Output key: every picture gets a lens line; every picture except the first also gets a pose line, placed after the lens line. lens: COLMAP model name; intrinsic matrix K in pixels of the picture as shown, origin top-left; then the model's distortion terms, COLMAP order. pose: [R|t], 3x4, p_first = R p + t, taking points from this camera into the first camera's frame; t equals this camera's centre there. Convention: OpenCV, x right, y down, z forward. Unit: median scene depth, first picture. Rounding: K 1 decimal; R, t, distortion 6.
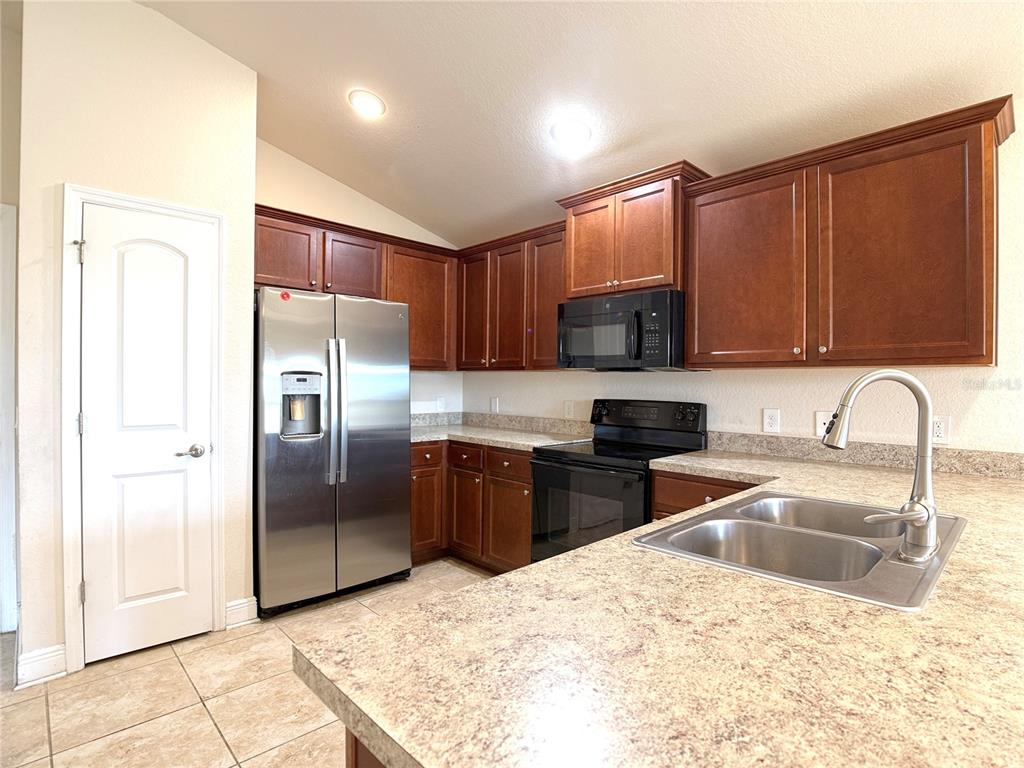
lens RADIAL K [[519.5, 0, 518.0], [0, 519.5, 382.4], [0, 0, 1]] dist [-0.020135, -0.004032]
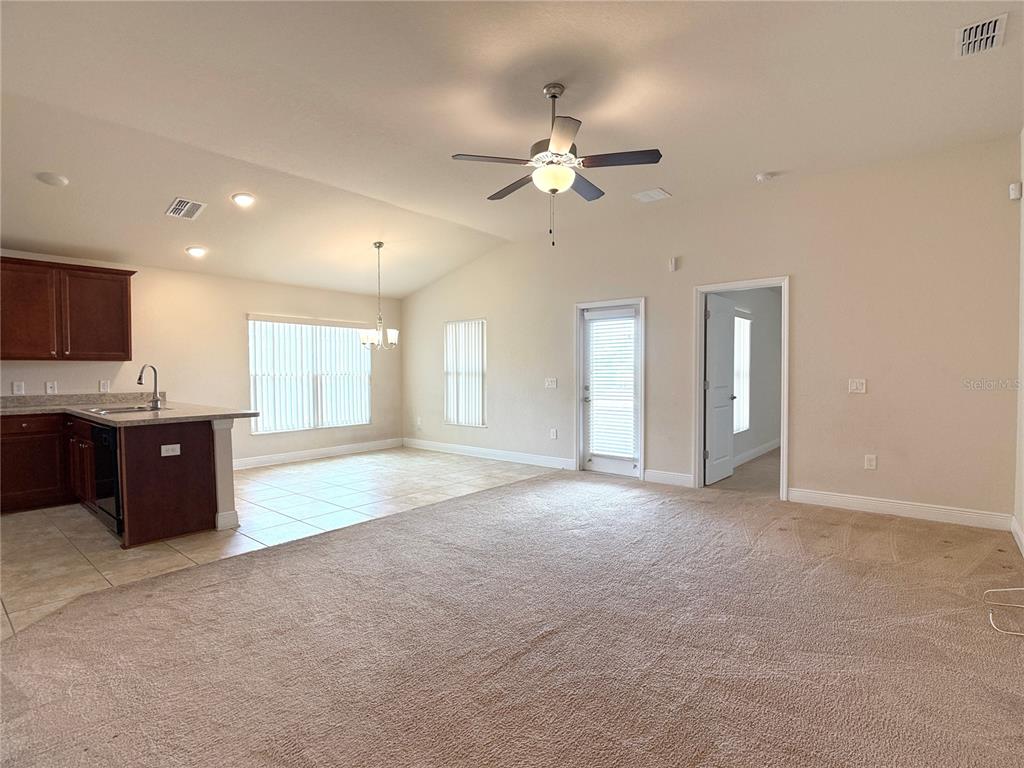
lens RADIAL K [[519.5, 0, 517.8], [0, 519.5, 389.6], [0, 0, 1]] dist [-0.020135, -0.004032]
pose [[-0.113769, -0.044467, 0.992512, -1.415556], [0.000527, 0.998995, 0.044818, -0.002069], [-0.993507, 0.005622, -0.113632, -0.542258]]
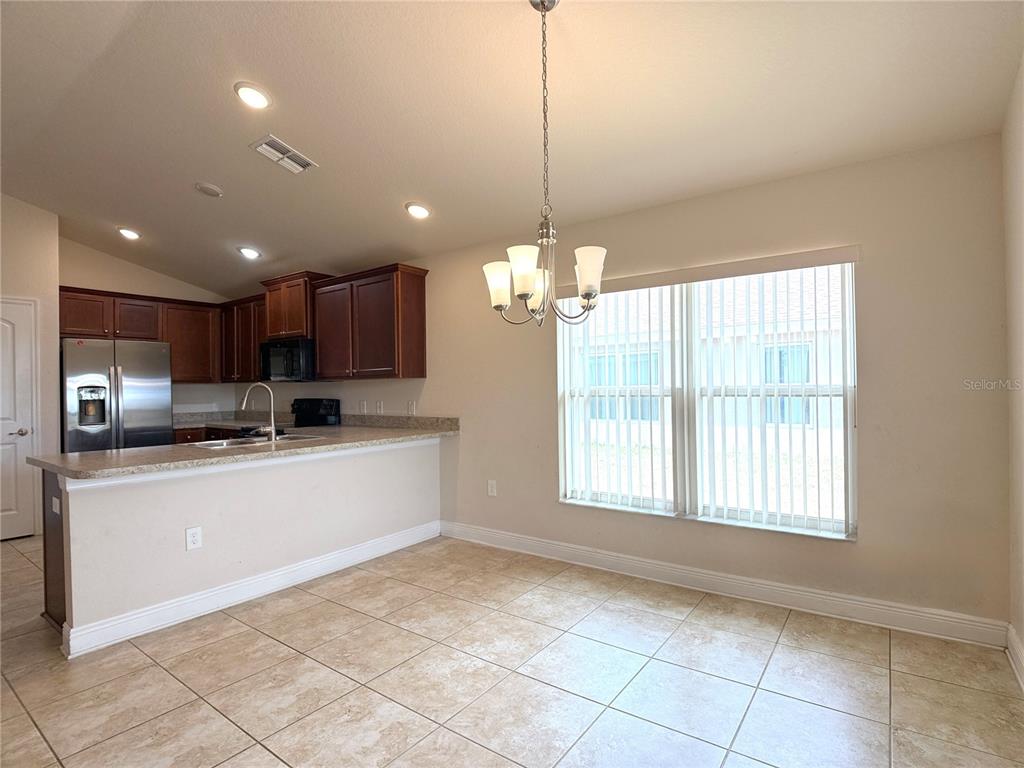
lens RADIAL K [[519.5, 0, 513.9], [0, 519.5, 384.9], [0, 0, 1]] dist [-0.020135, -0.004032]
pose [[0.984572, -0.021678, 0.173631, 0.647789], [0.022935, 0.999723, -0.005236, 0.014598], [-0.173469, 0.009137, 0.984797, -0.888032]]
